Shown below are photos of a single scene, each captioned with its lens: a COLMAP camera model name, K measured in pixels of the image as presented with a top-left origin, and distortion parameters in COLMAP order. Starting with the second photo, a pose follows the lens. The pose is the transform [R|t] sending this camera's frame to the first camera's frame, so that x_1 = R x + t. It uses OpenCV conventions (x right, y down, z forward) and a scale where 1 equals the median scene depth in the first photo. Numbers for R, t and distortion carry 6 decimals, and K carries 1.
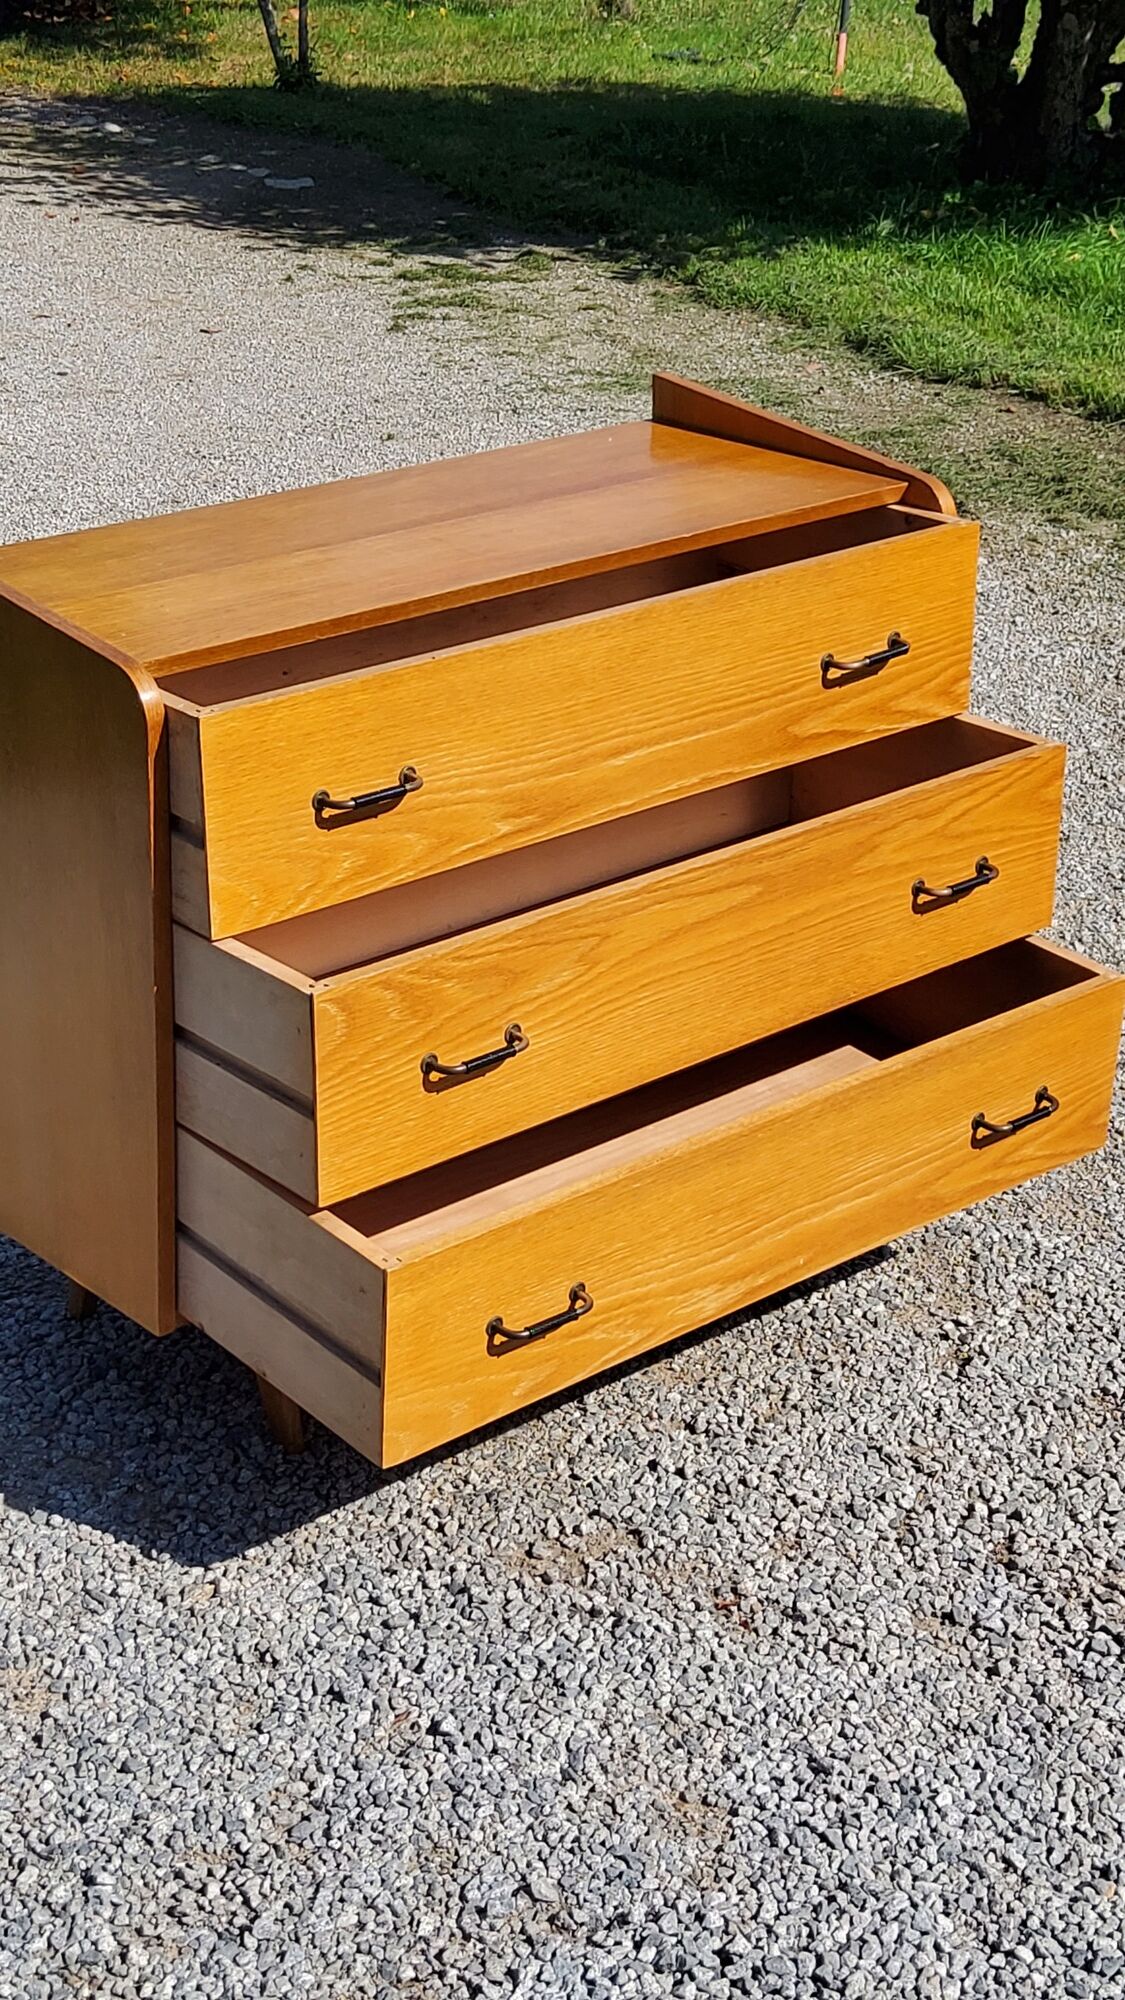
lens RADIAL K [[2892.7, 0, 563.6], [0, 2892.7, 1000.4], [0, 0, 1]] dist [0.109425, 0.000000]
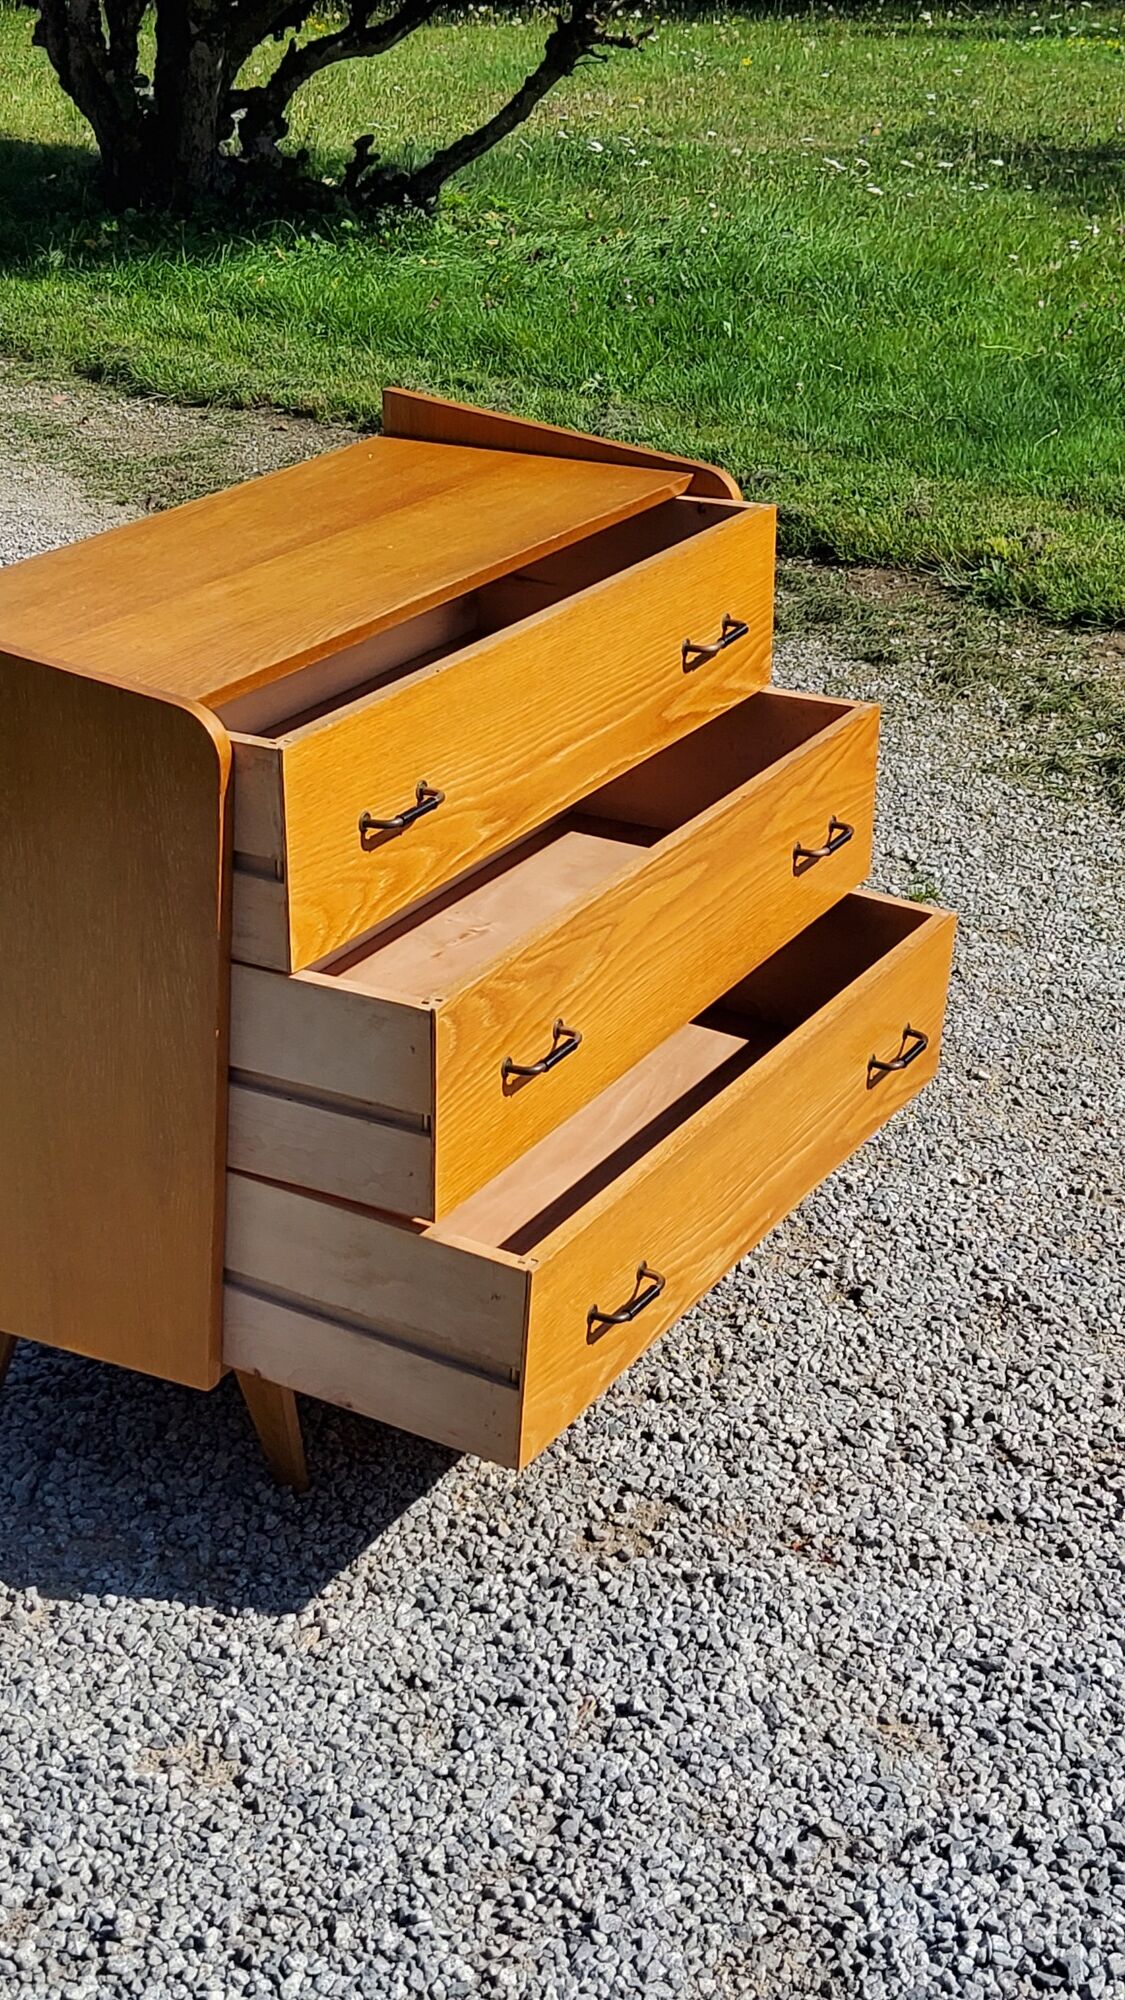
lens RADIAL K [[2892.7, 0, 550.5], [0, 2892.7, 999.2], [0, 0, 1]] dist [0.109425, 0.000000]
pose [[0.939579, -0.133577, 0.315195, -0.331266], [0.136849, 0.990521, 0.011833, -0.011158], [-0.313788, 0.032016, 0.948953, 0.031626]]
